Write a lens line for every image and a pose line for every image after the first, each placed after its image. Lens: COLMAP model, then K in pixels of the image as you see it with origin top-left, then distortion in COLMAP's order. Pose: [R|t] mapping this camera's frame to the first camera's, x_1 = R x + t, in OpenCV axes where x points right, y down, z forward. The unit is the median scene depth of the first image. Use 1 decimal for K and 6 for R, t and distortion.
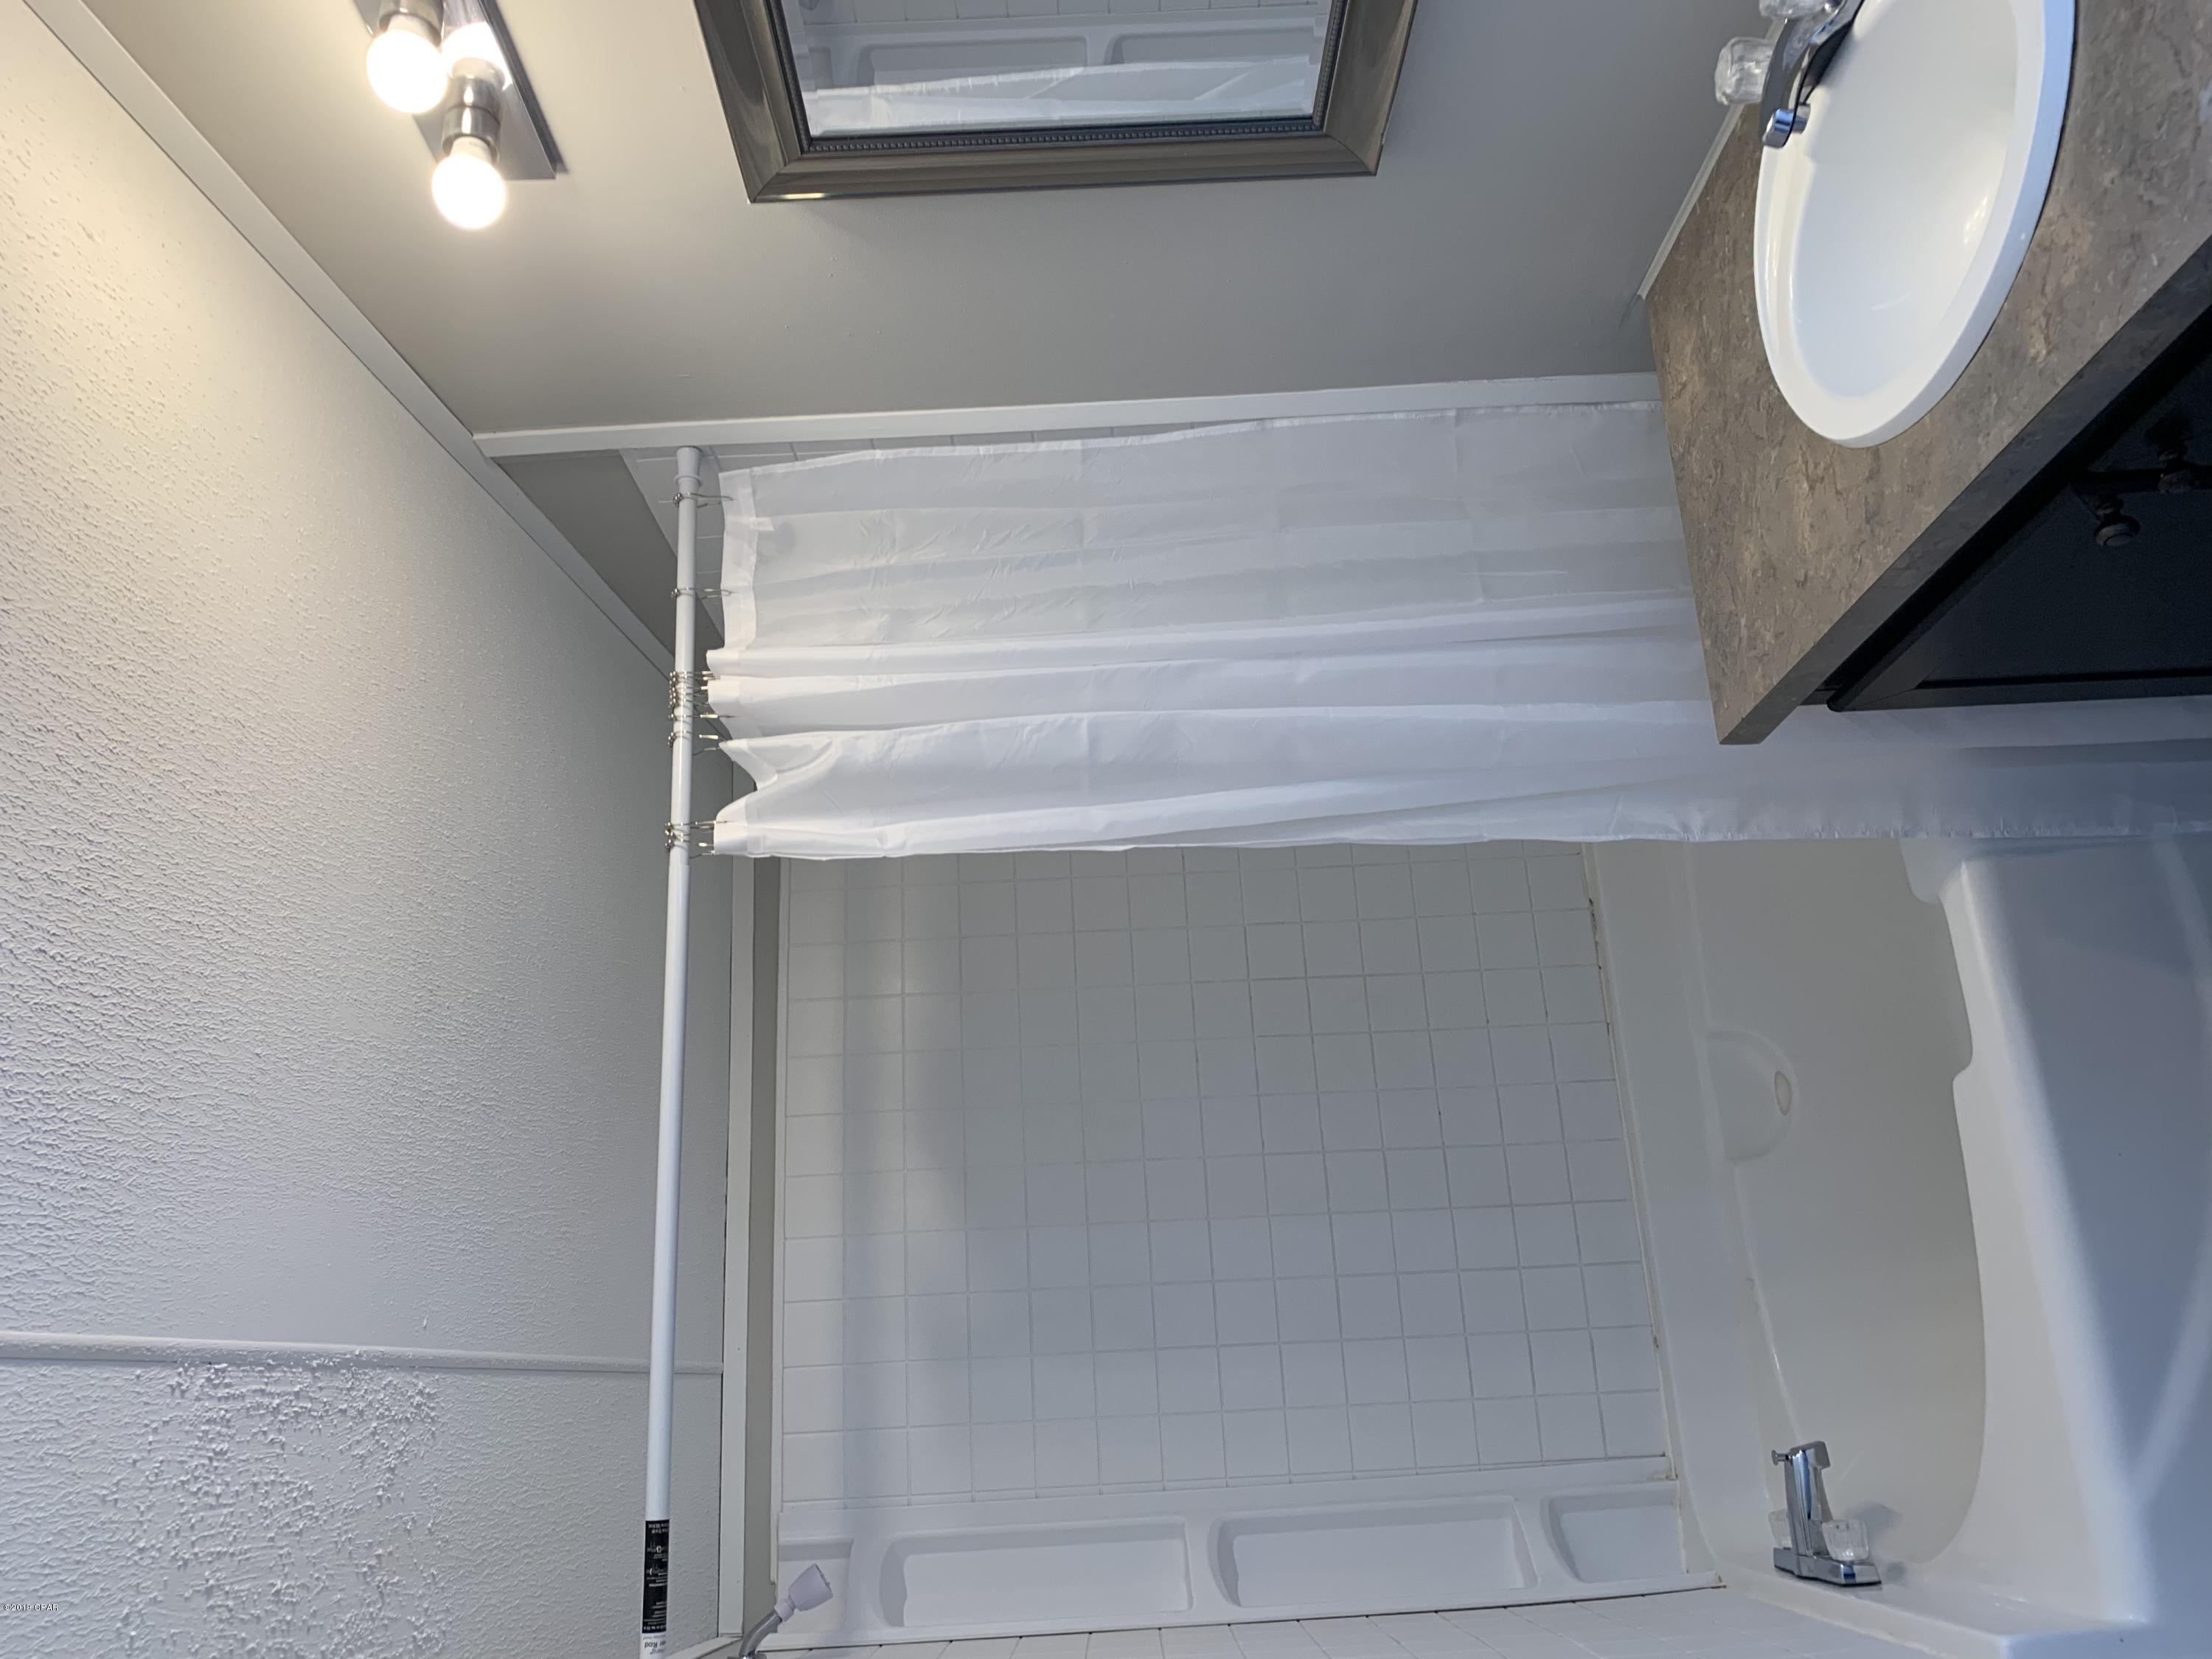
lens RADIAL K [[1702.3, 0, 1106.0], [0, 1702.3, 829.5], [0, 0, 1]] dist [-0.002454, 0.001355]
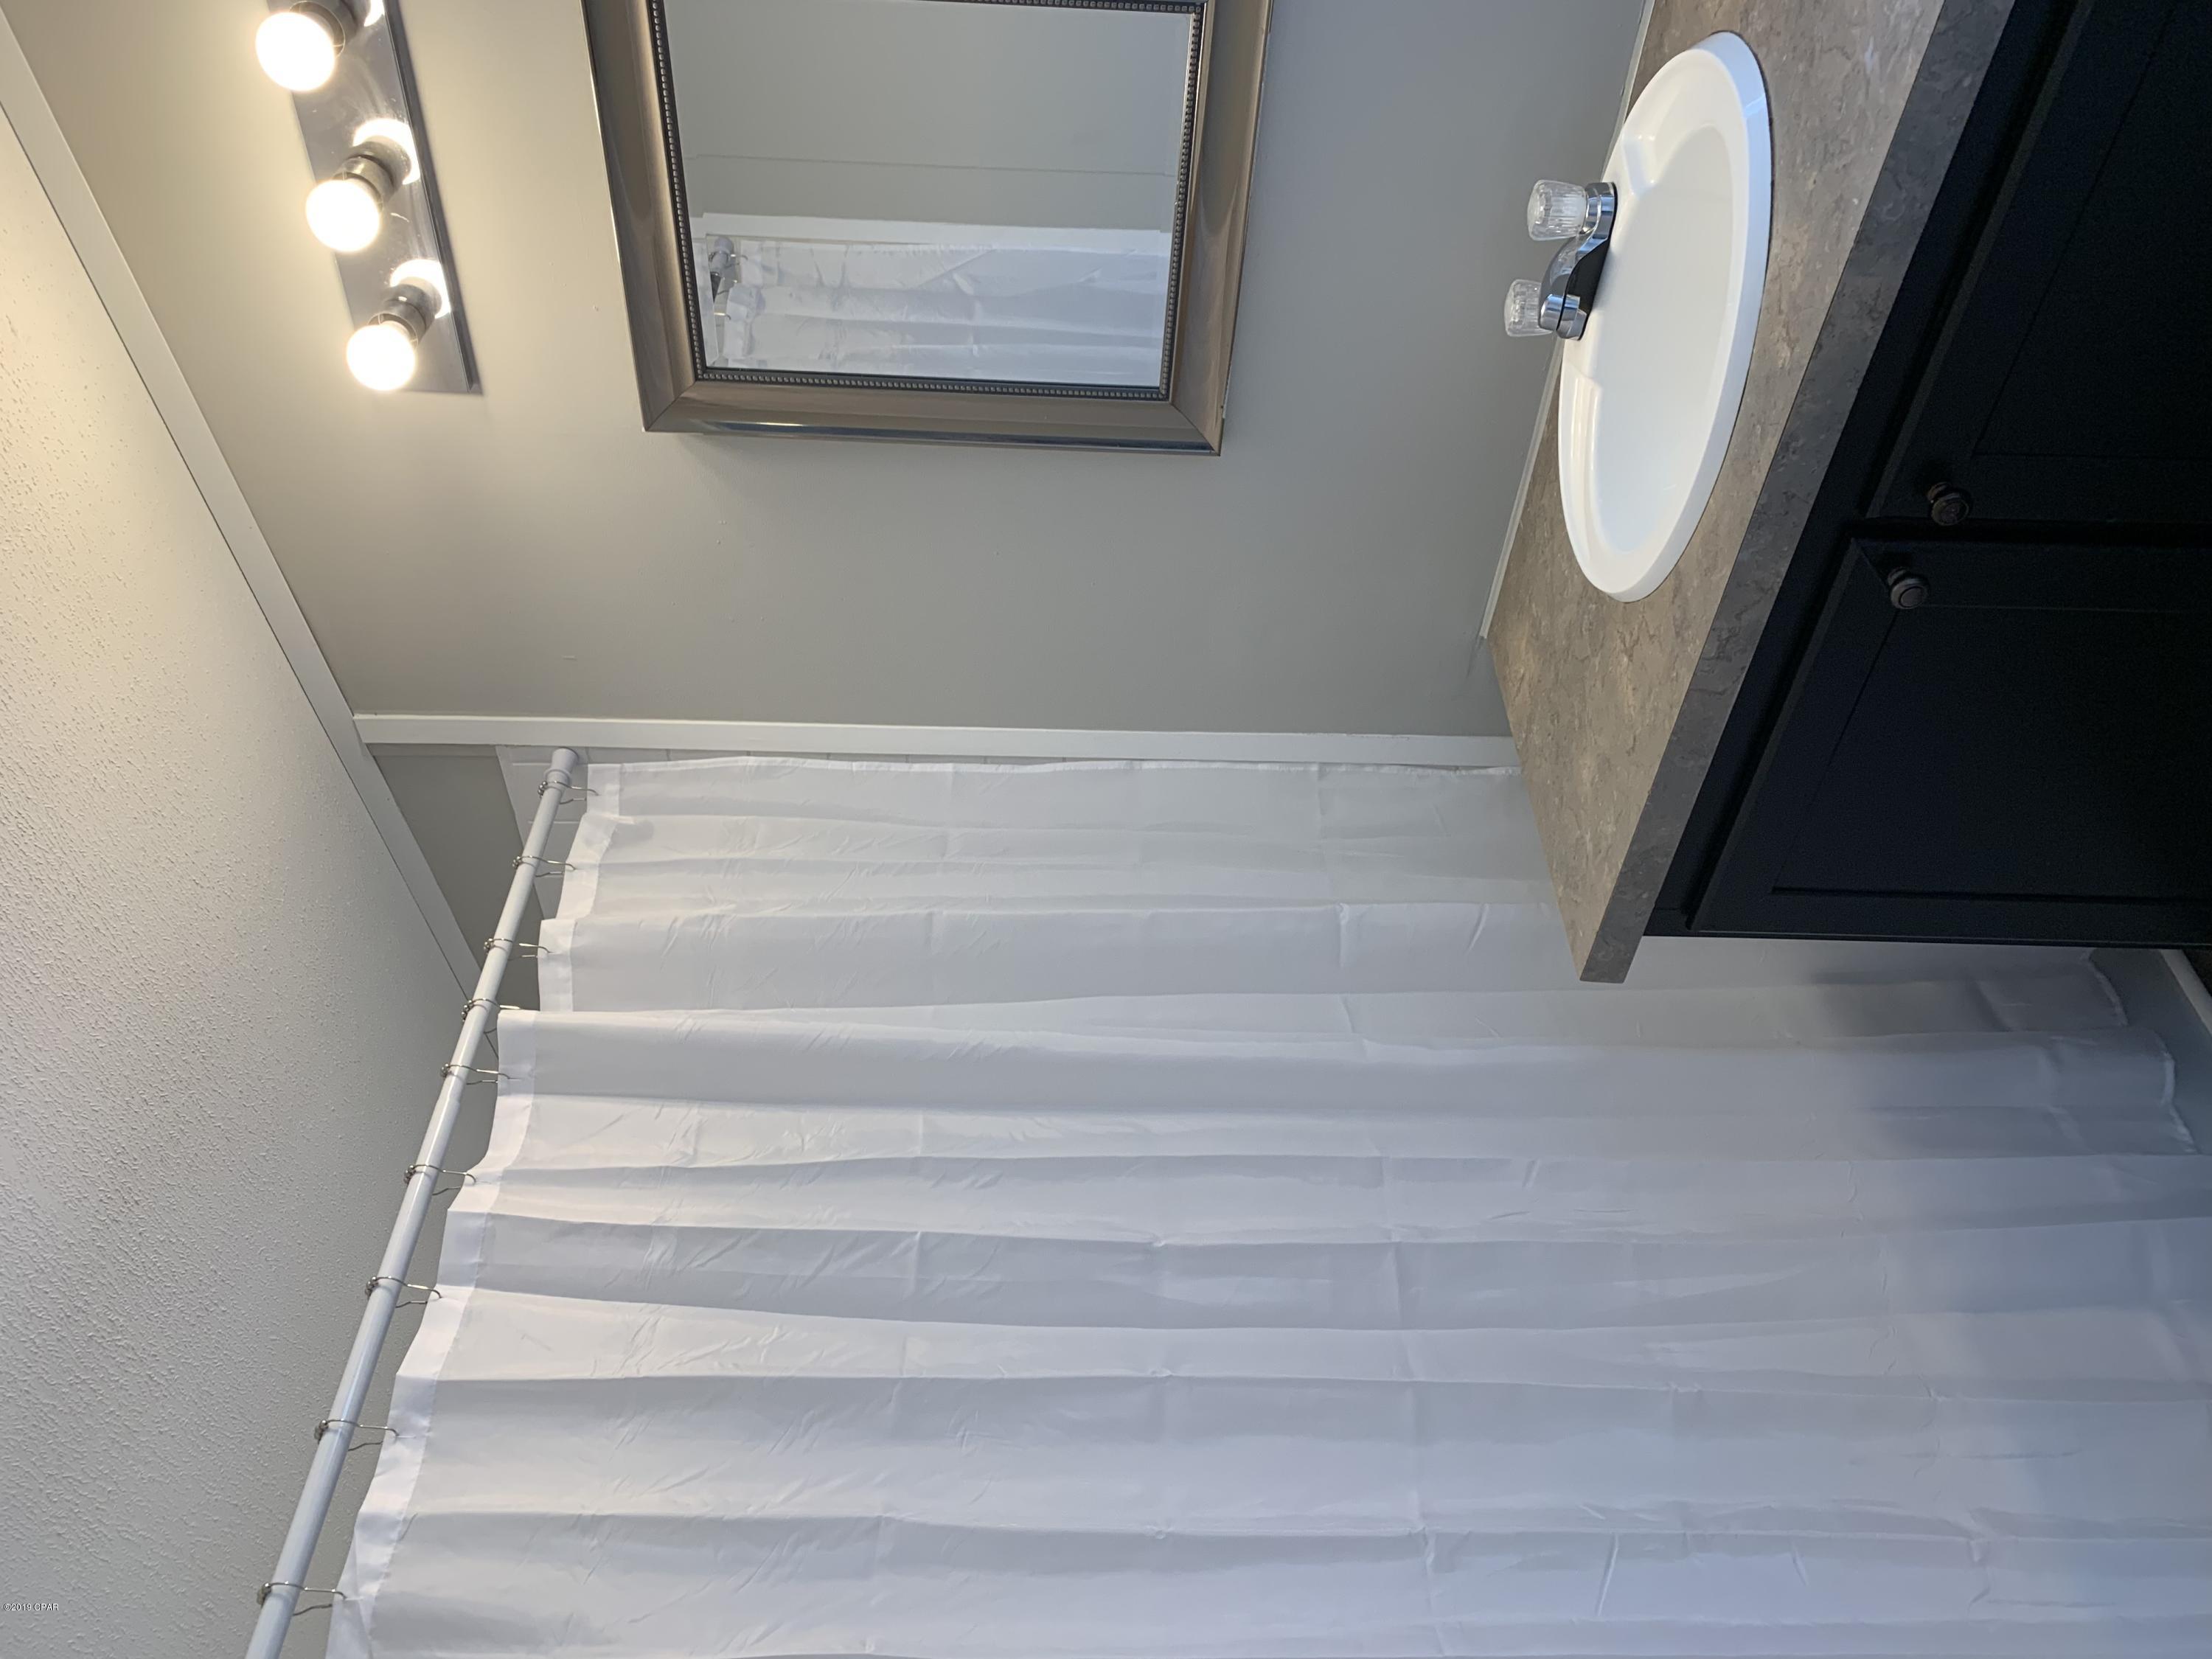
lens RADIAL K [[1670.4, 0, 1130.4], [0, 1670.4, 888.7], [0, 0, 1]] dist [0.134682, -0.320151]
pose [[0.997918, 0.064260, -0.005503, 0.102533], [-0.058765, 0.870766, -0.488174, 0.322968], [-0.026578, 0.487481, 0.872729, 0.153949]]
